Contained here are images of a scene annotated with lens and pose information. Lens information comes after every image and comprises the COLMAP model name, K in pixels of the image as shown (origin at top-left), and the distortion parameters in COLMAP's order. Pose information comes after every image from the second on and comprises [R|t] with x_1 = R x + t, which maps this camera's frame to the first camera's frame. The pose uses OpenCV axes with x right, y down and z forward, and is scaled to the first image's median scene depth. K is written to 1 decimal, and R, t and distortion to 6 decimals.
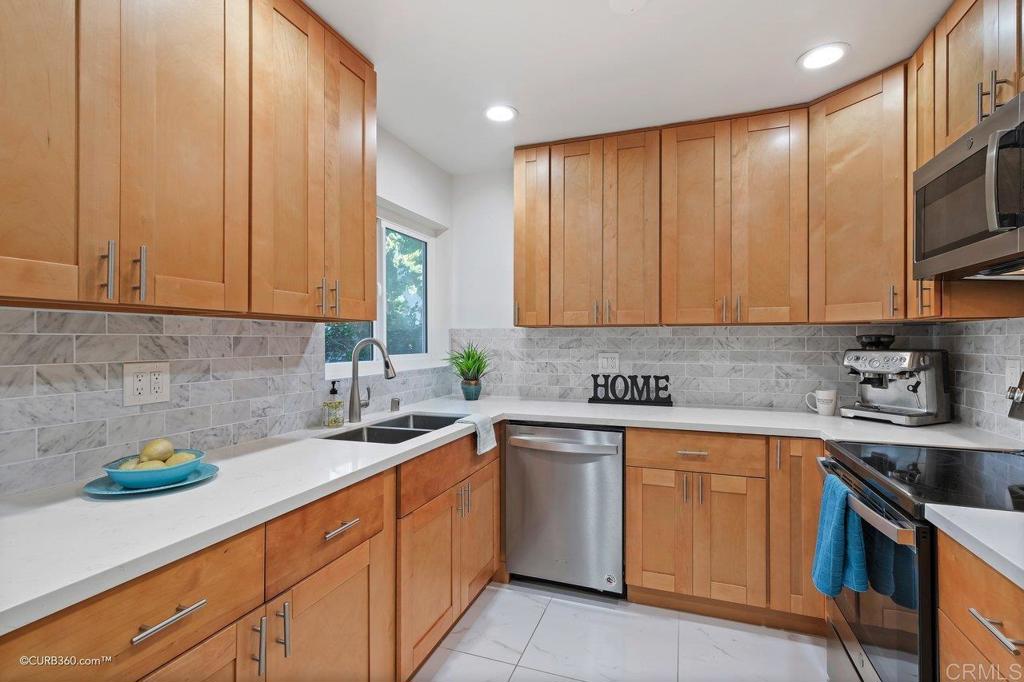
lens RADIAL K [[463.9, 0, 514.2], [0, 463.9, 340.7], [0, 0, 1]] dist [-0.008892, 0.001100]
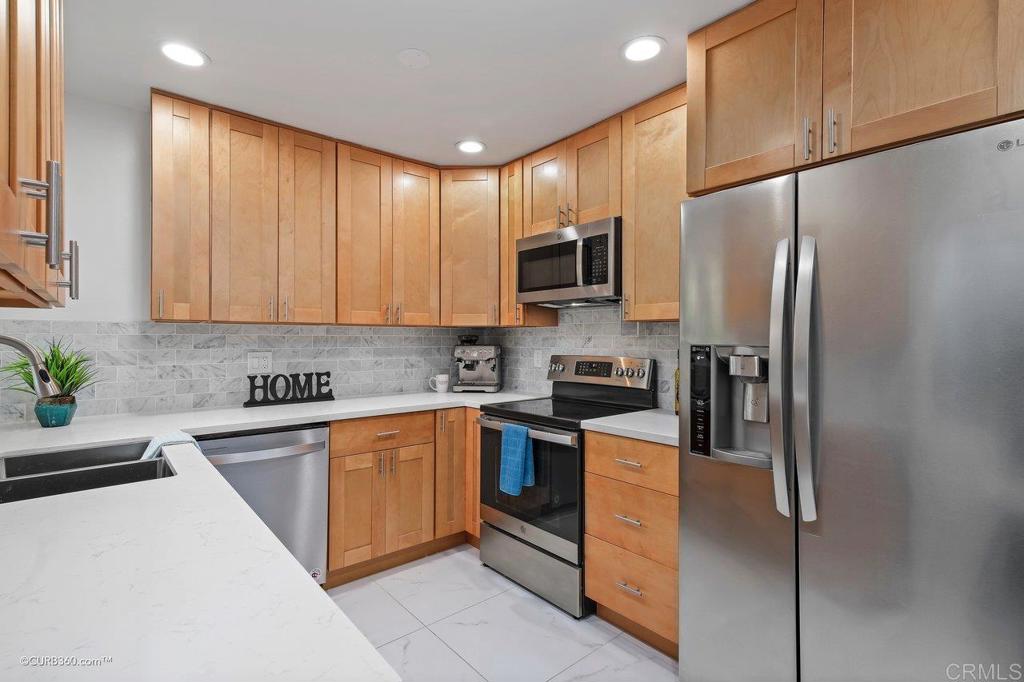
lens RADIAL K [[474.7, 0, 515.2], [0, 474.7, 338.3], [0, 0, 1]] dist [0.004914, -0.000426]
pose [[0.498204, 0.002280, 0.867057, -0.428587], [-0.001453, 0.999997, -0.001794, -0.000122], [-0.867059, -0.000366, 0.498206, 0.090106]]
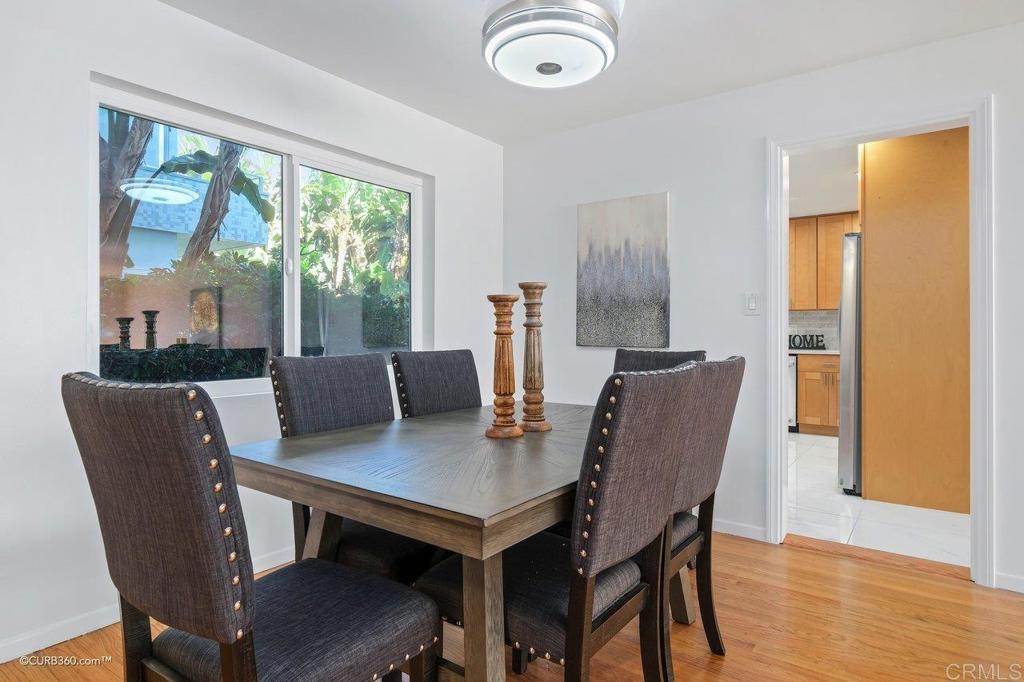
lens RADIAL K [[585.3, 0, 512.1], [0, 585.3, 334.6], [0, 0, 1]] dist [-0.003209, -0.000264]
pose [[0.961727, -0.001848, -0.274003, -0.290312], [0.002500, 0.999995, 0.002029, 0.070882], [0.273998, -0.002636, 0.961727, -1.936802]]
